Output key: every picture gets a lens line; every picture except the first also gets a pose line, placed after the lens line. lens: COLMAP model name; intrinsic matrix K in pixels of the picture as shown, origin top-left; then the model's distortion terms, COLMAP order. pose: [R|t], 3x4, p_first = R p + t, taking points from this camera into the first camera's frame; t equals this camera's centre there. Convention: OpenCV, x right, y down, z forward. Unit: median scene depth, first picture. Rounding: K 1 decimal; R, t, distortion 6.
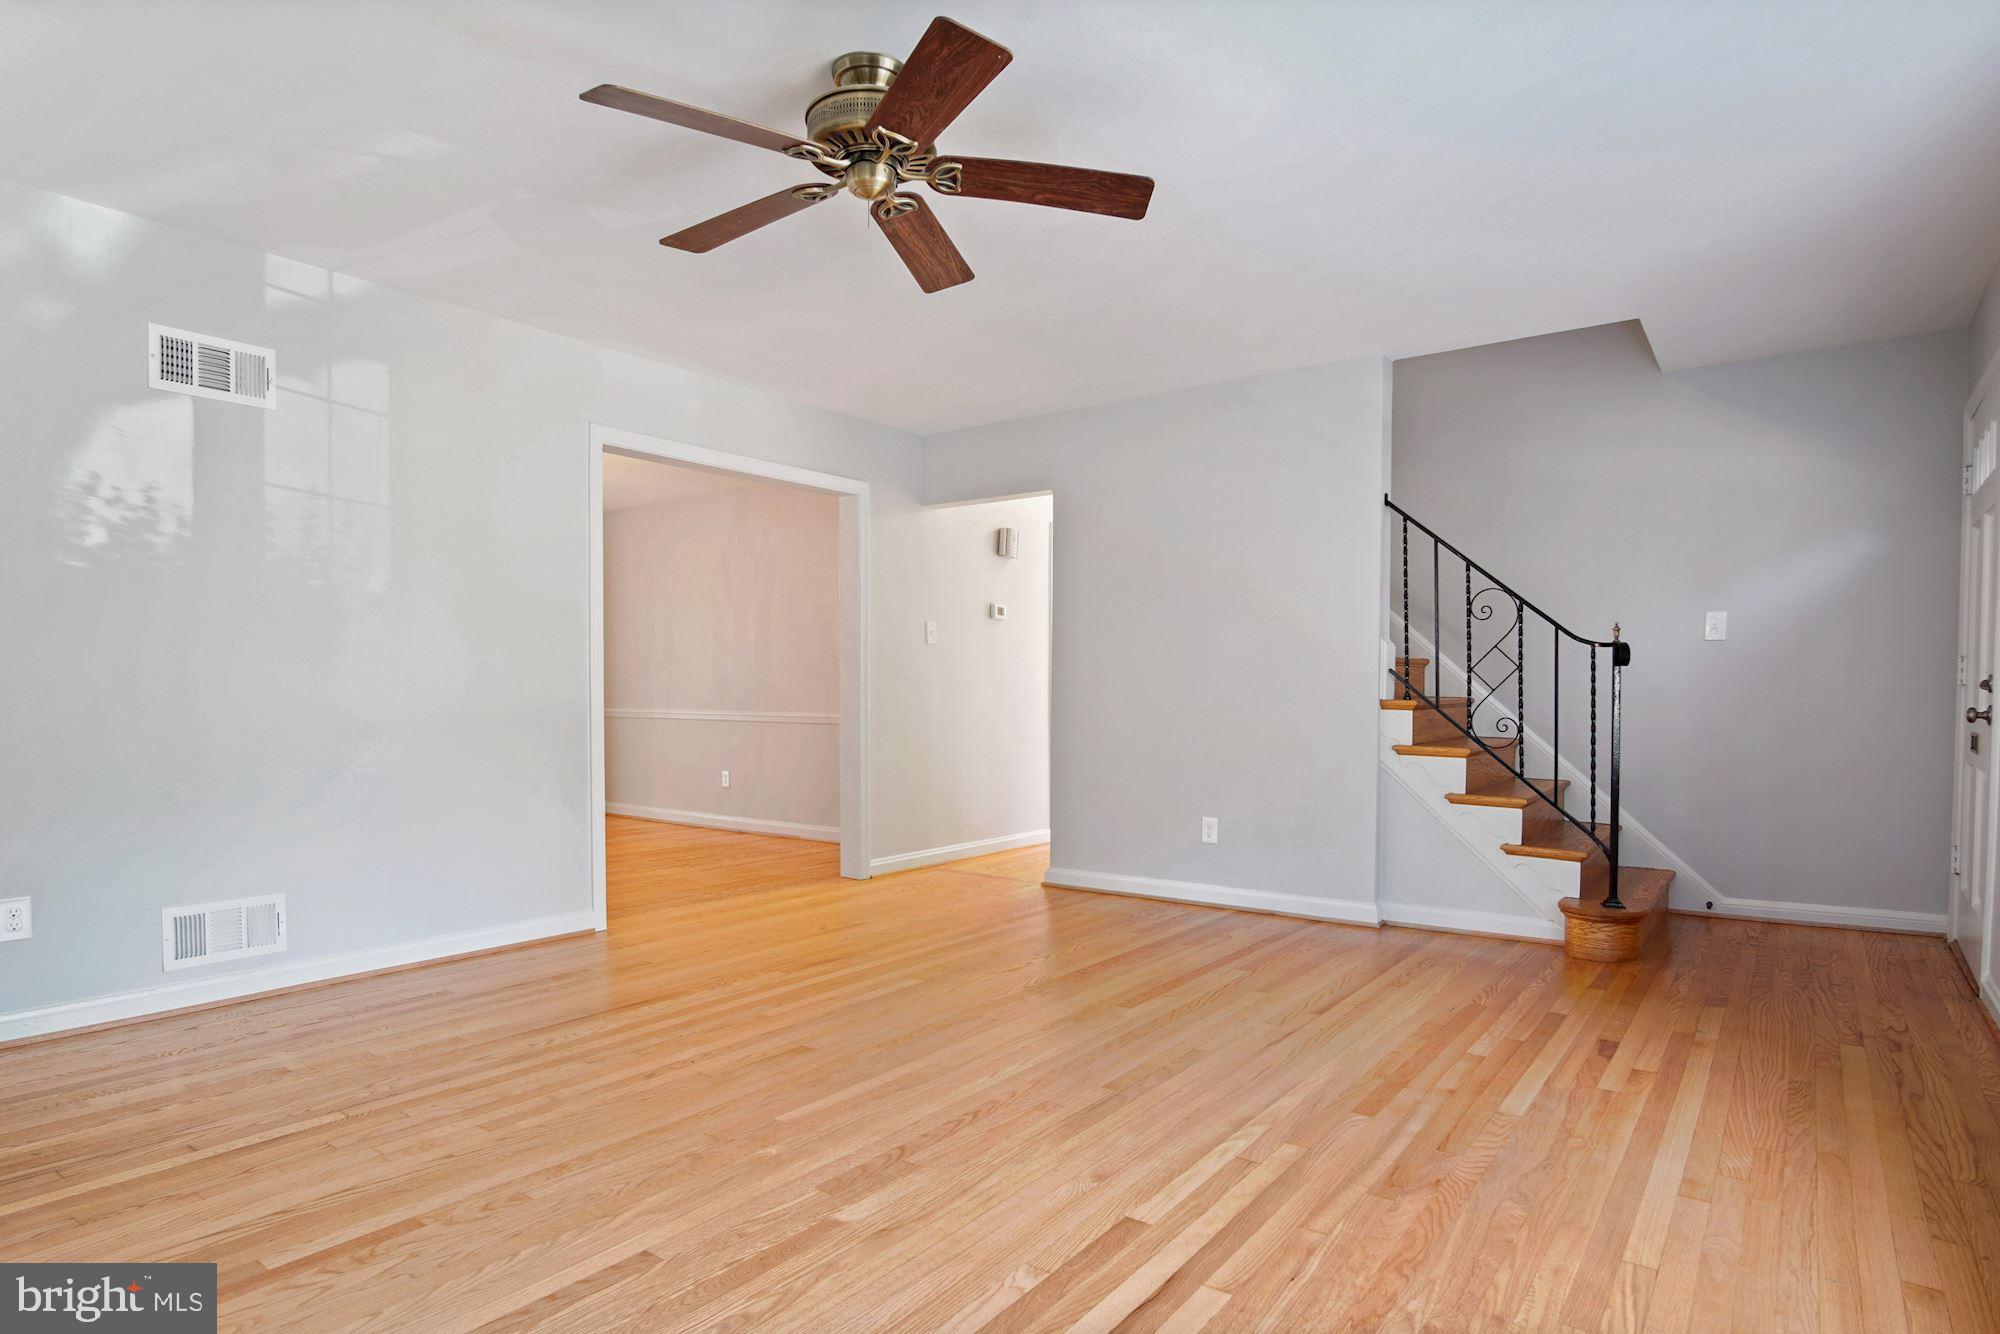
lens RADIAL K [[1099.5, 0, 1001.1], [0, 1099.5, 718.6], [0, 0, 1]] dist [-0.032526, 0.000633]
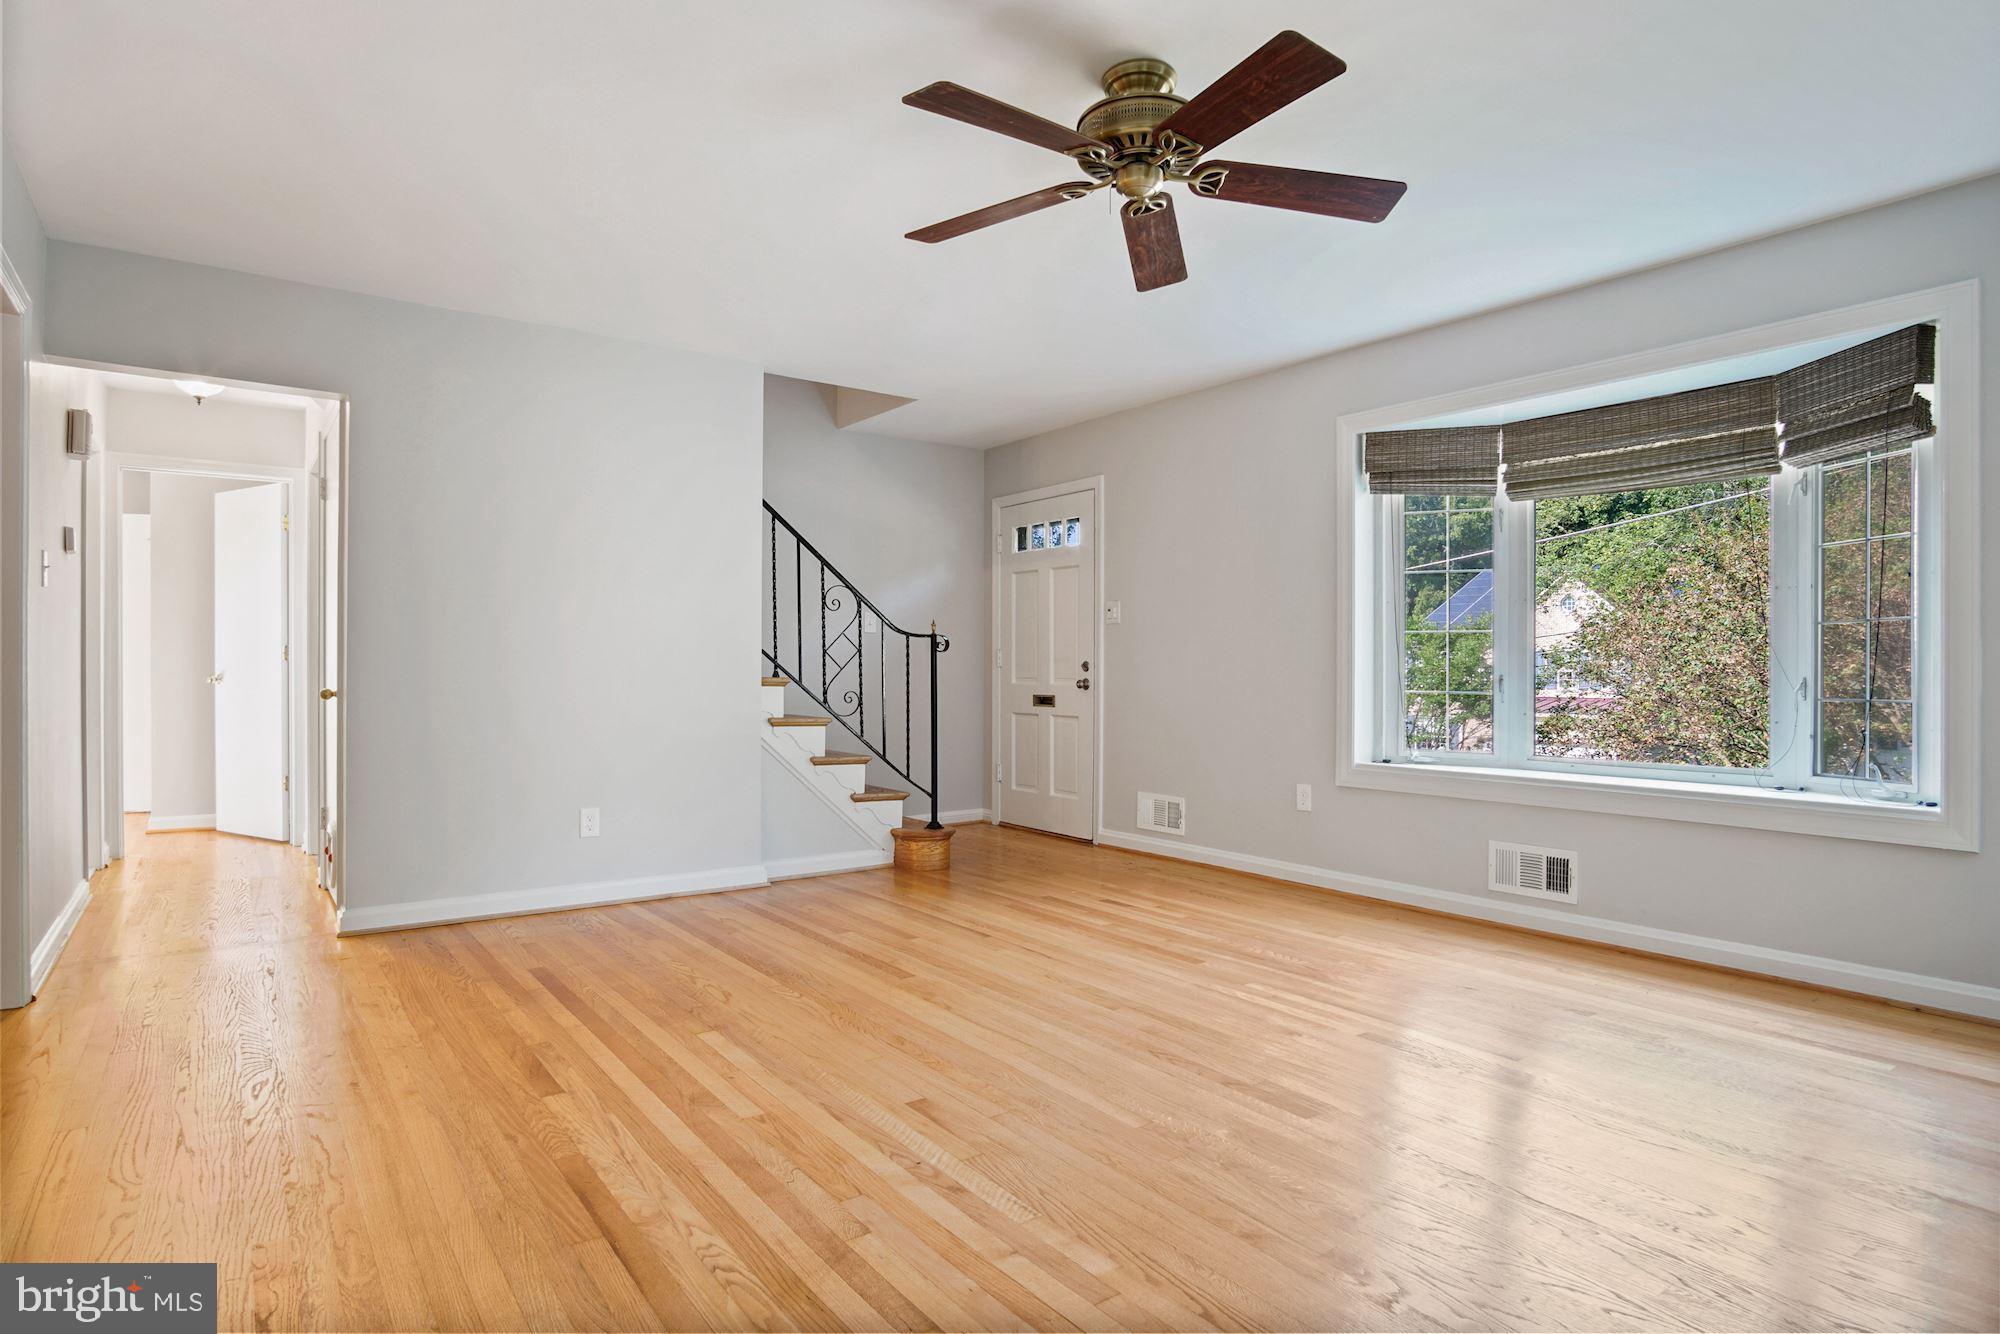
lens RADIAL K [[1077.8, 0, 1001.1], [0, 1077.8, 674.3], [0, 0, 1]] dist [-0.025271, 0.001661]
pose [[0.292775, -0.002581, 0.956178, -0.828702], [0.020921, 0.999774, -0.003707, -0.015490], [-0.955952, 0.021090, 0.292763, 0.616721]]
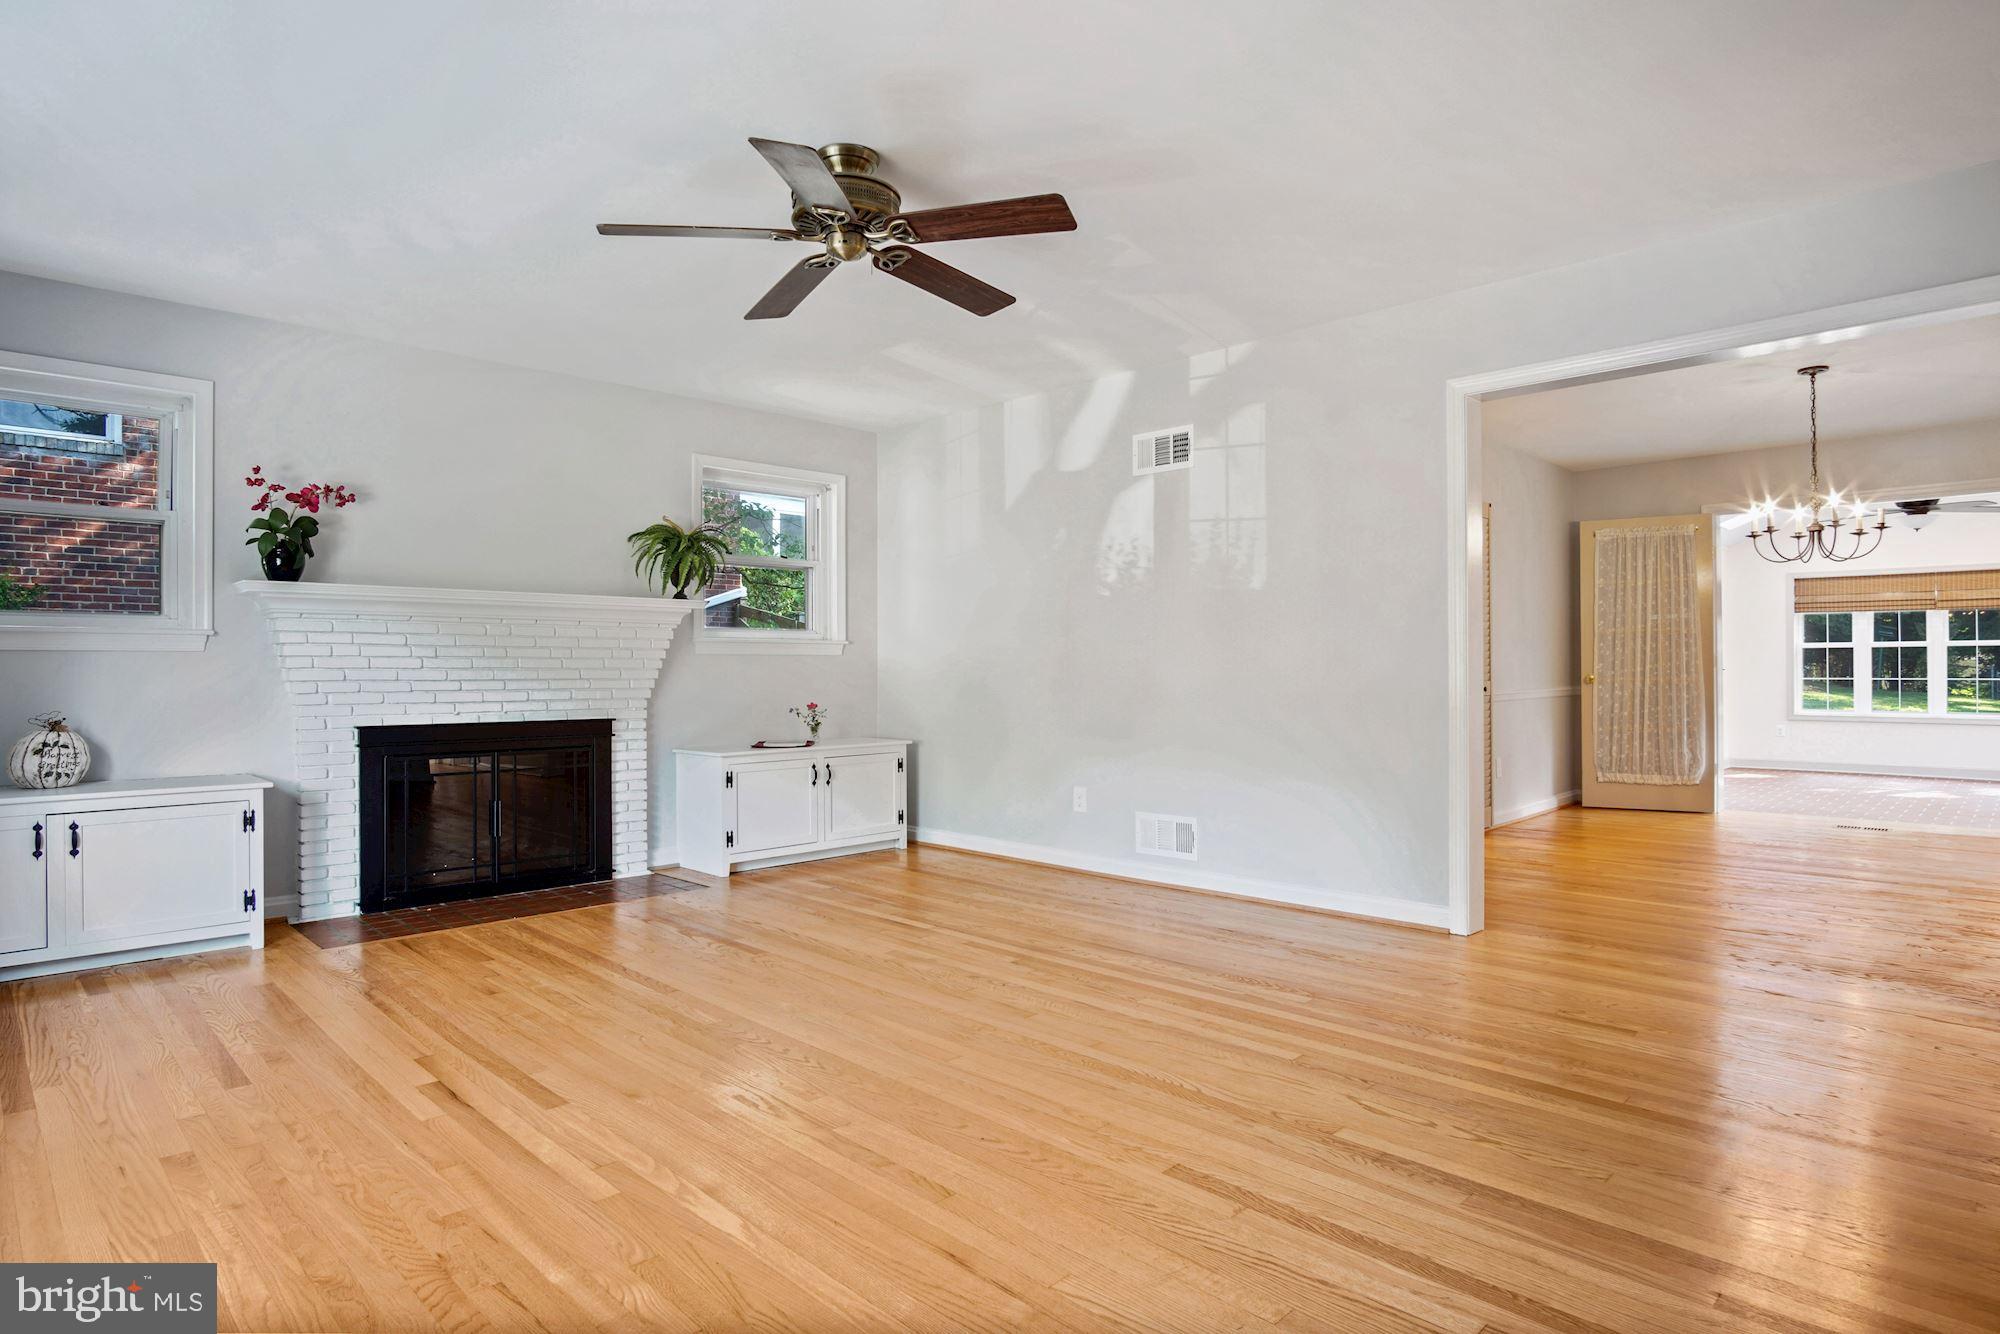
lens RADIAL K [[1080.8, 0, 1008.0], [0, 1080.8, 650.0], [0, 0, 1]] dist [-0.032739, 0.001181]
pose [[-0.142201, -0.017746, -0.989679, 0.746528], [-0.021570, 0.999657, -0.014825, -0.025885], [0.989603, 0.019240, -0.142535, 0.993728]]
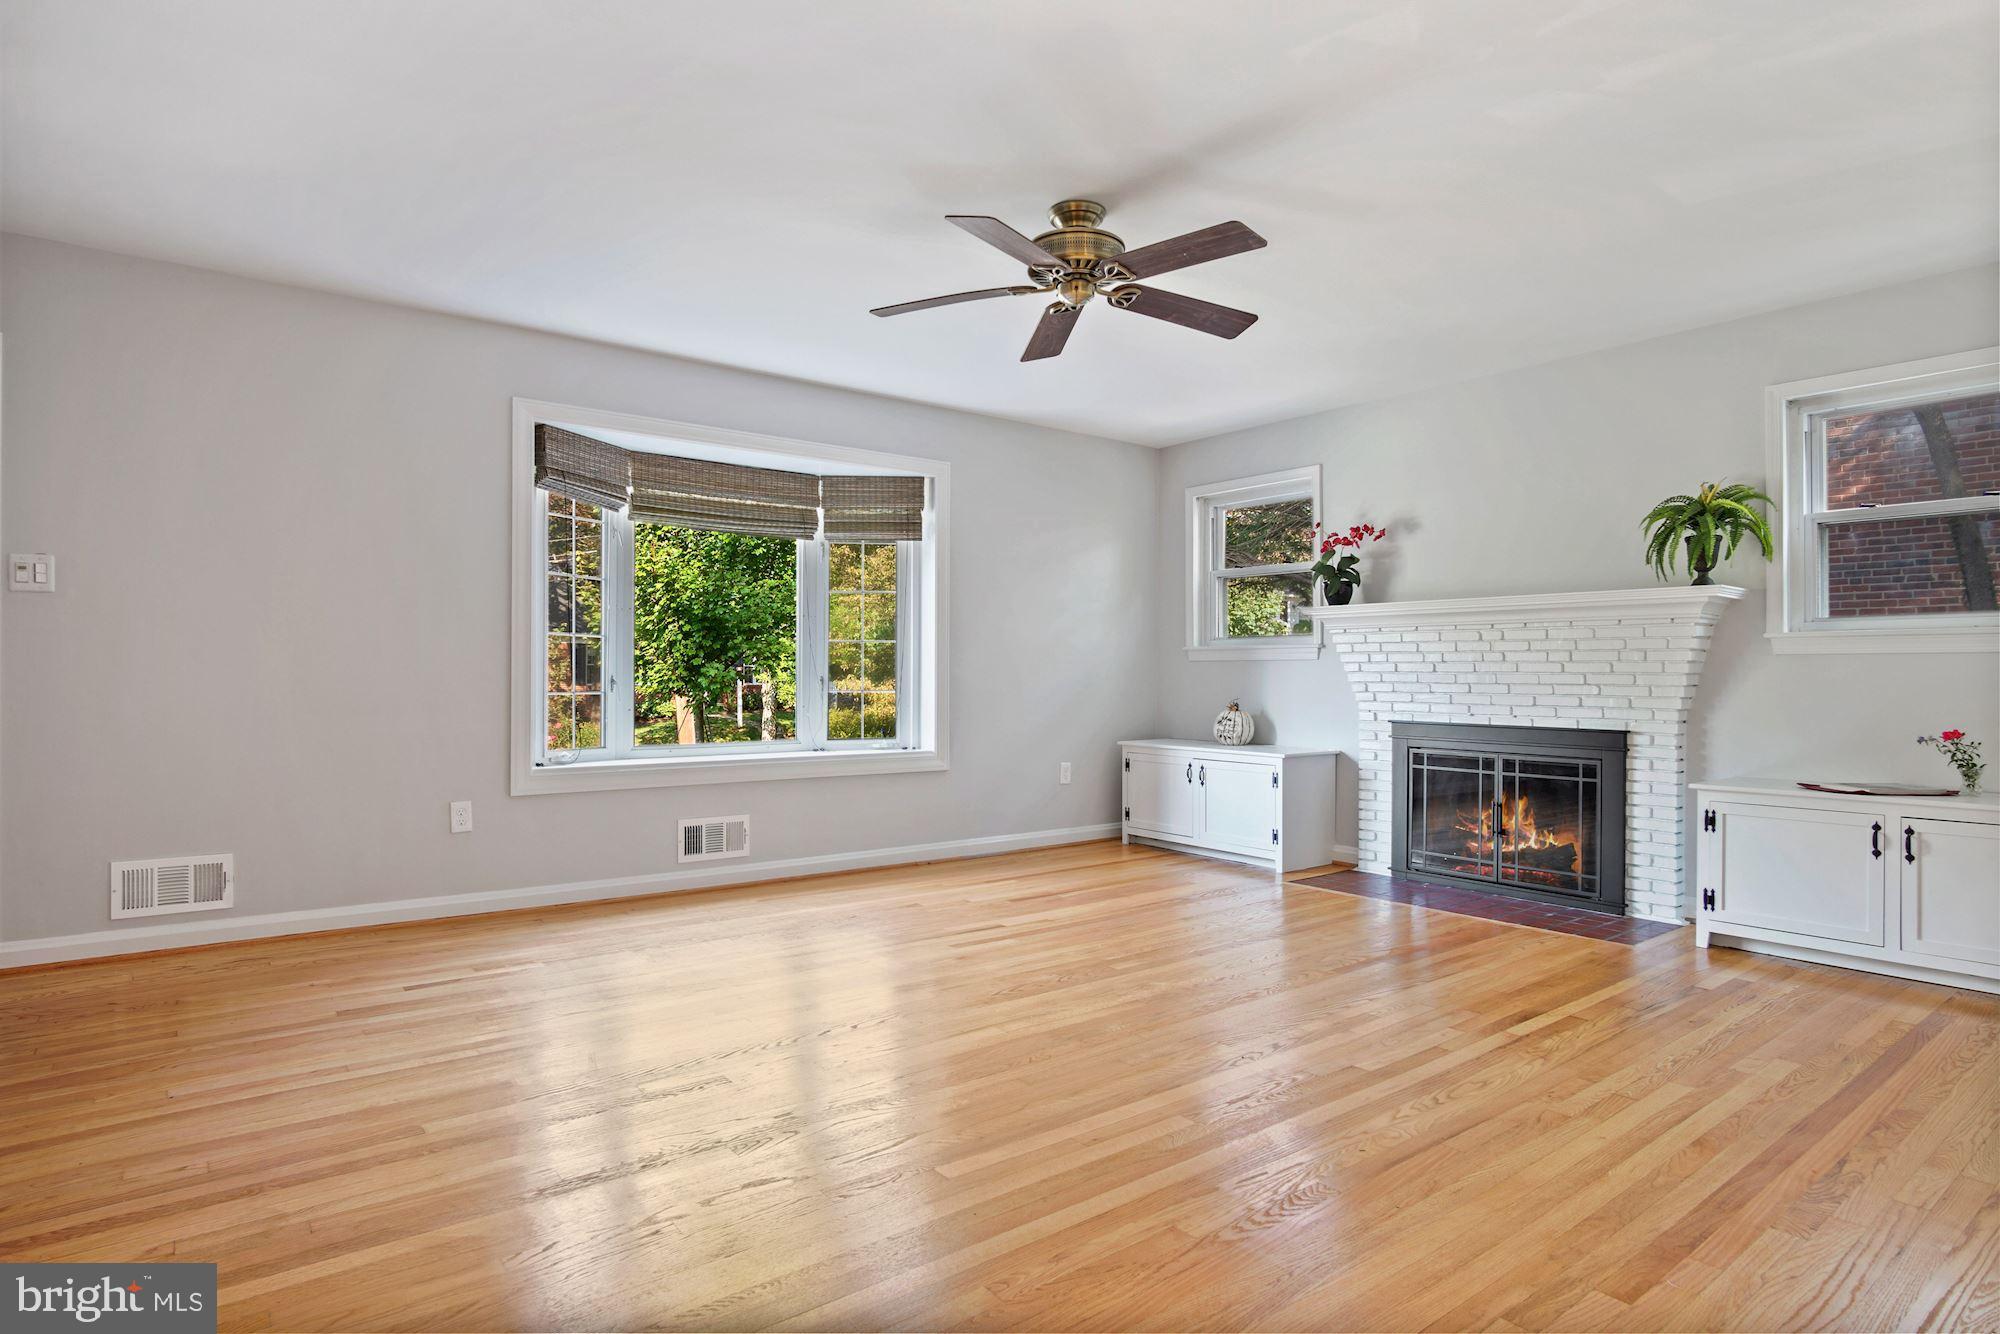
lens RADIAL K [[1077.8, 0, 1001.1], [0, 1077.8, 674.3], [0, 0, 1]] dist [-0.025271, 0.001661]
pose [[-0.963337, -0.004361, 0.268259, -0.281176], [0.002690, 0.999661, 0.025911, -0.044666], [-0.268281, 0.025683, -0.962998, 1.682563]]
